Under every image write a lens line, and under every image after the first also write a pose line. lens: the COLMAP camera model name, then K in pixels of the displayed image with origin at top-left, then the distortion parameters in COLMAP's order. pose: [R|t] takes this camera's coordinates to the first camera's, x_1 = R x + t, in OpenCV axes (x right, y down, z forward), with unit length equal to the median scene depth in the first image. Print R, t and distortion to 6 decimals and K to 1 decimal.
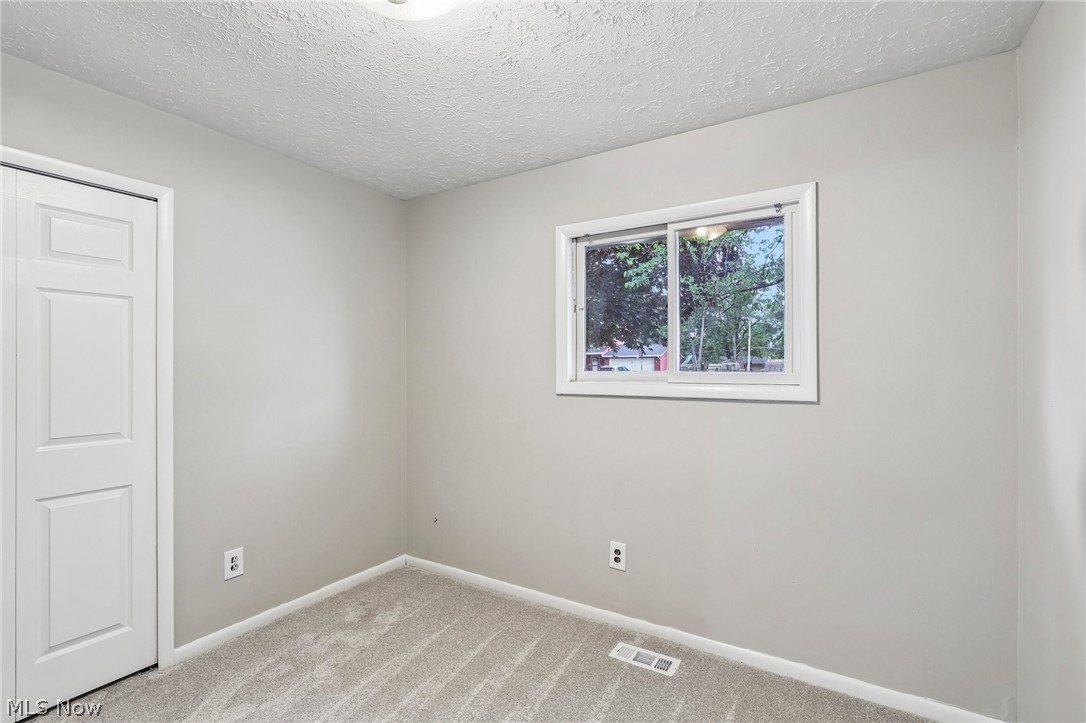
lens RADIAL K [[500.6, 0, 536.8], [0, 500.6, 365.4], [0, 0, 1]] dist [-0.002621, -0.000659]
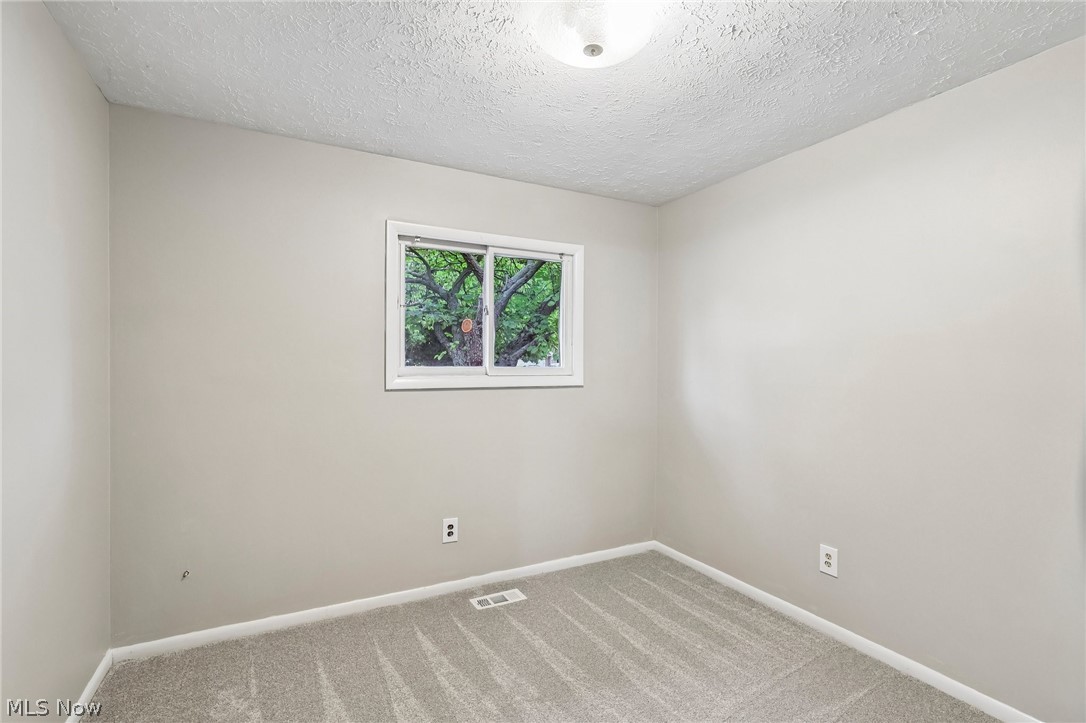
lens RADIAL K [[500.6, 0, 536.8], [0, 500.6, 365.4], [0, 0, 1]] dist [-0.002621, -0.000659]
pose [[0.509539, 0.000548, 0.860447, -0.727119], [-0.008498, 0.999954, 0.004395, 0.002680], [-0.860406, -0.009552, 0.509520, 0.268321]]
